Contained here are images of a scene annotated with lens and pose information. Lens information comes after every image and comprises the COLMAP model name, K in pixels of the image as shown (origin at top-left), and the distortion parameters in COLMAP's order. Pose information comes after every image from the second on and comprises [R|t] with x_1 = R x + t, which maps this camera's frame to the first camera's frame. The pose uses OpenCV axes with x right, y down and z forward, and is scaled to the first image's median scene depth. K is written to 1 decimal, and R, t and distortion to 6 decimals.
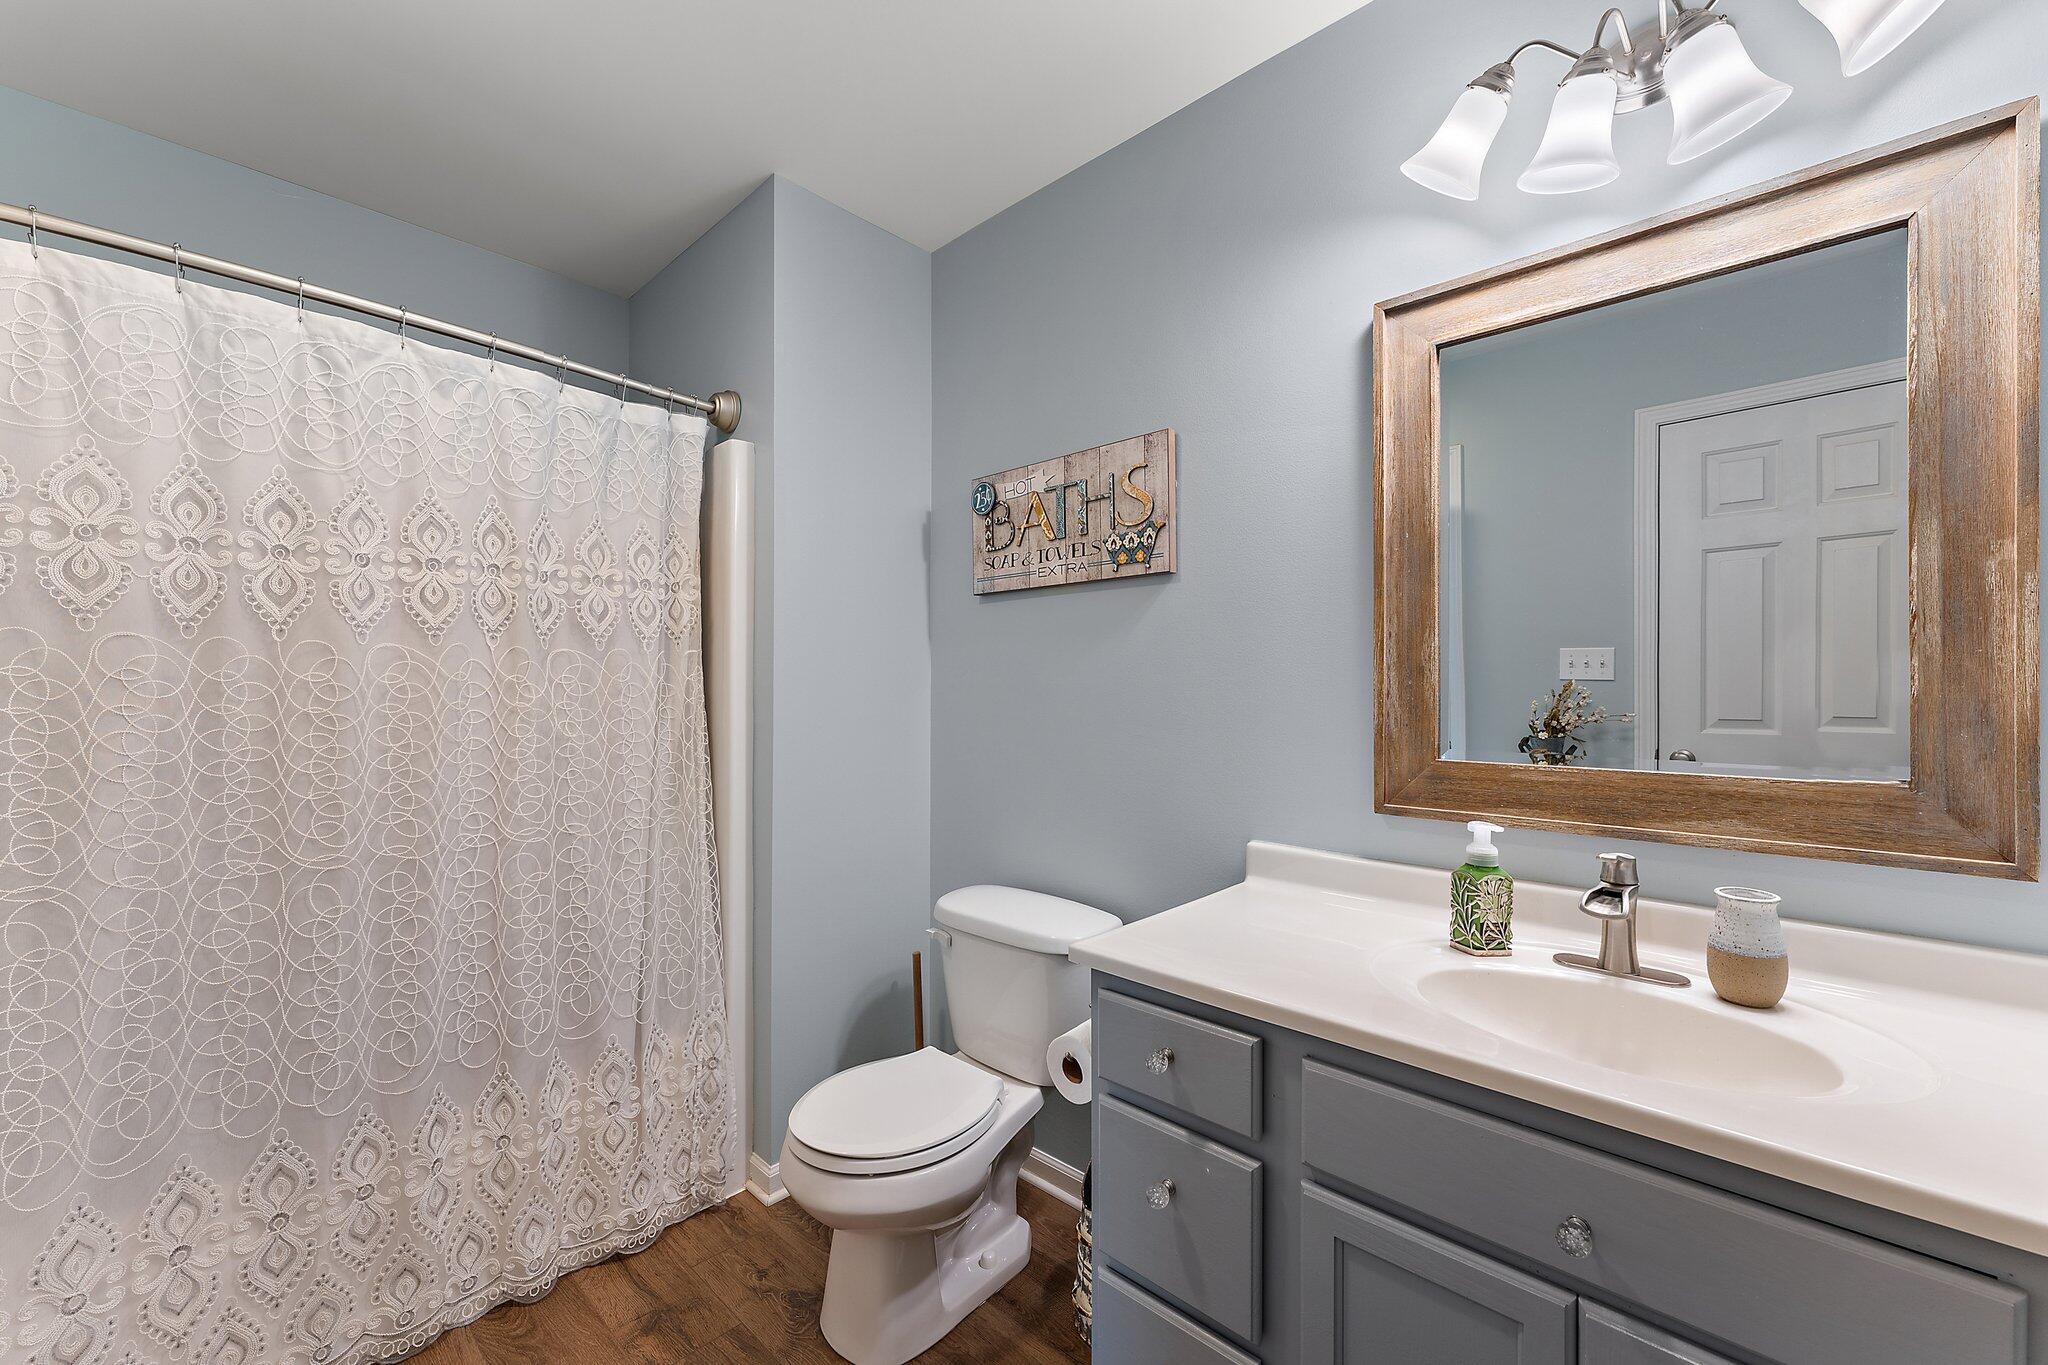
lens RADIAL K [[818.0, 0, 1018.6], [0, 818.0, 684.4], [0, 0, 1]] dist [0.000321, 0.000363]
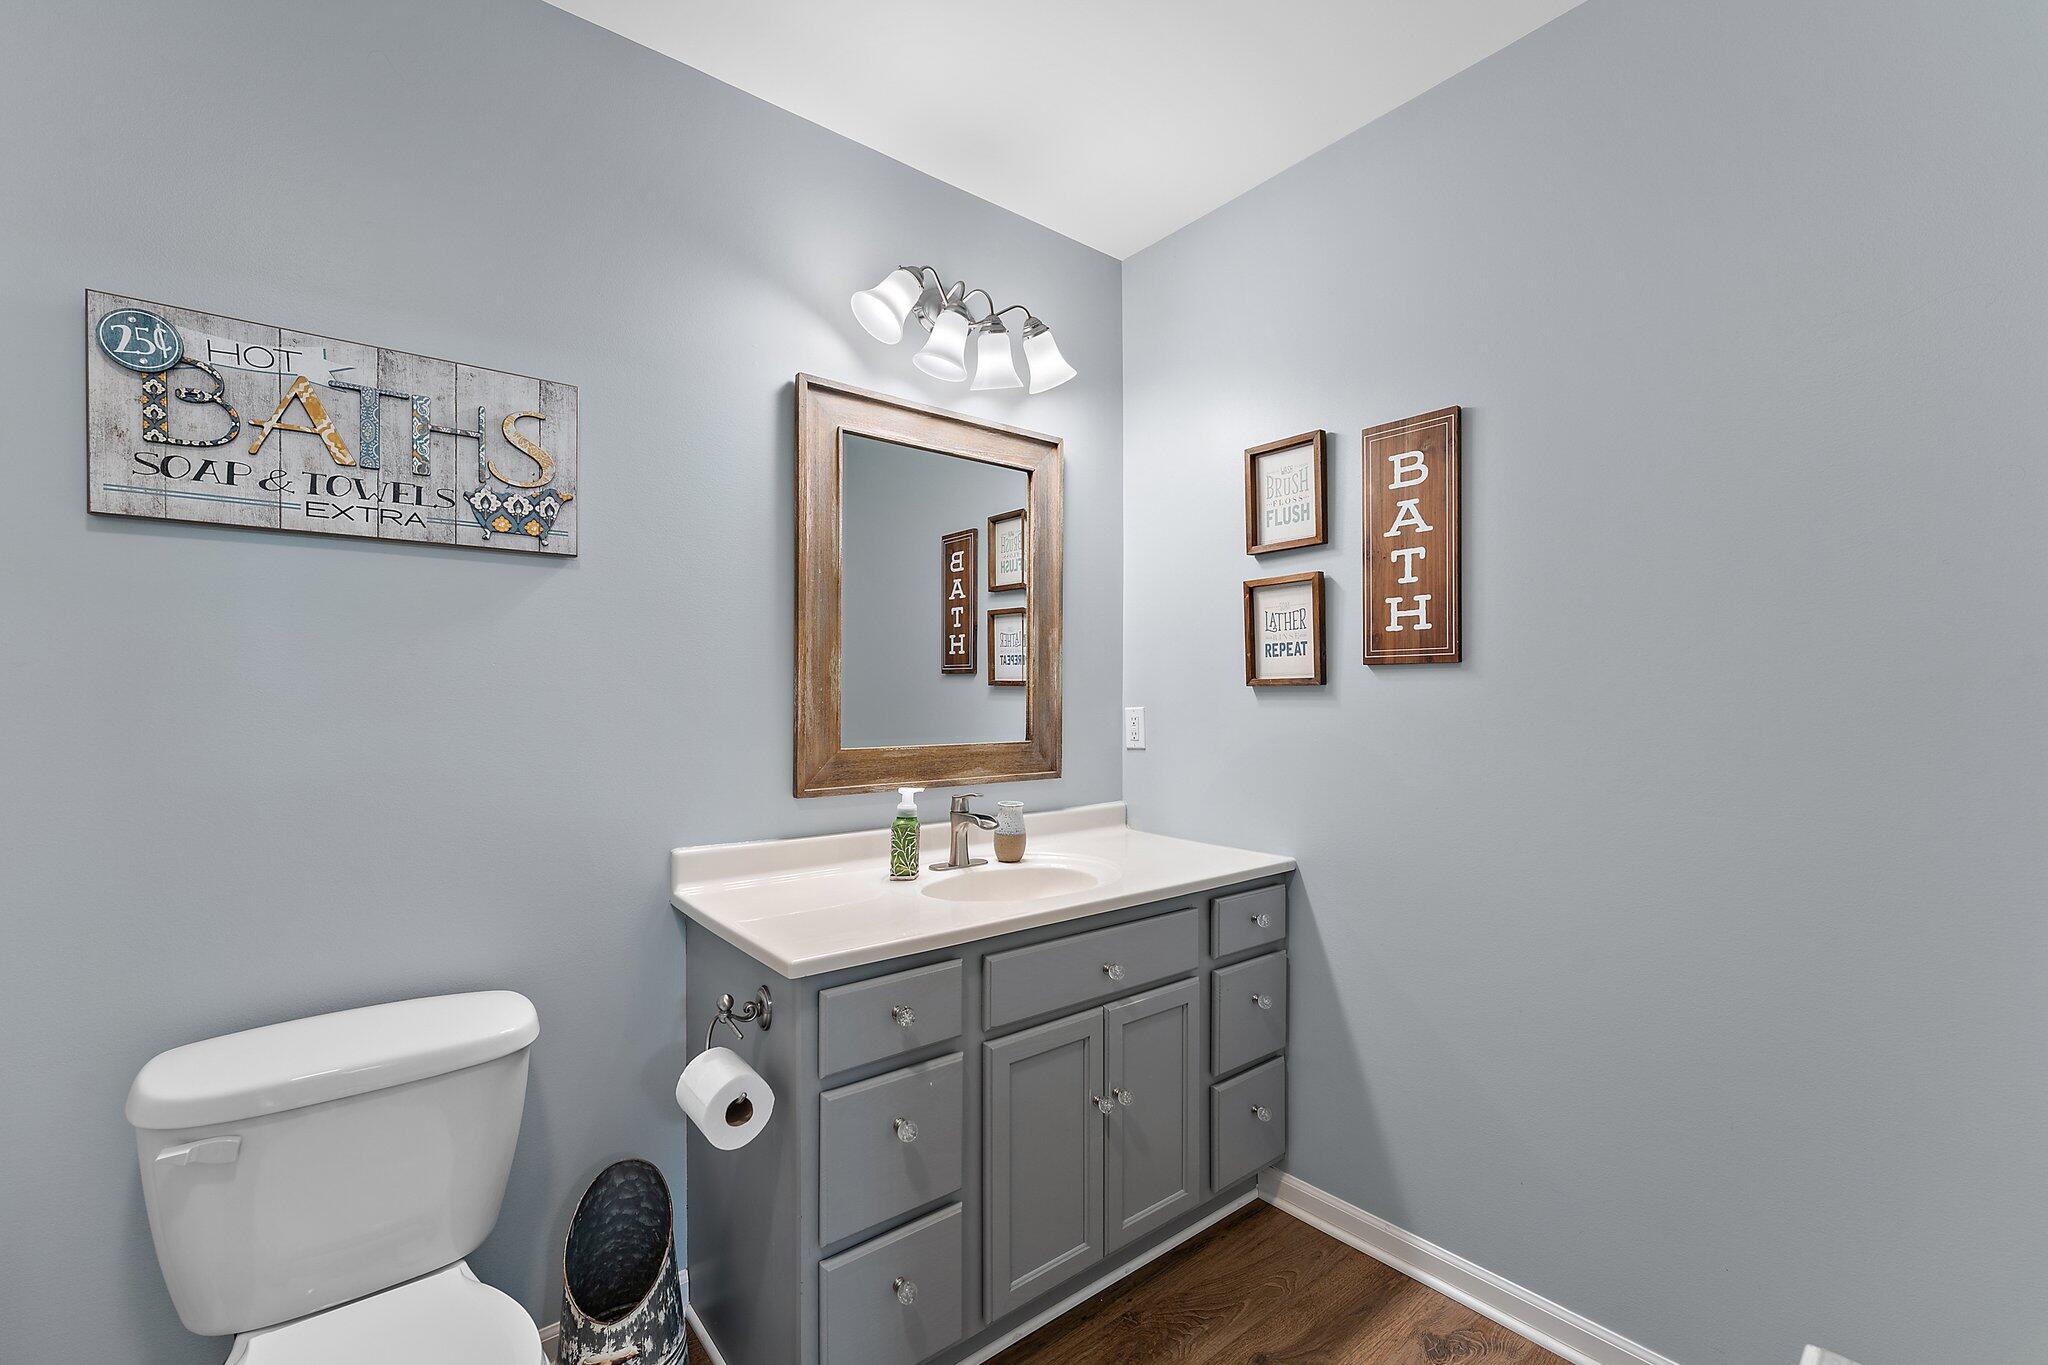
lens RADIAL K [[866.7, 0, 1024.0], [0, 866.7, 682.5], [0, 0, 1]] dist [-0.000990, -0.000082]
pose [[0.132104, 0.013072, 0.991150, -0.630047], [-0.008166, 0.999893, -0.012099, 0.000603], [-0.991202, -0.006496, 0.132197, 0.412202]]
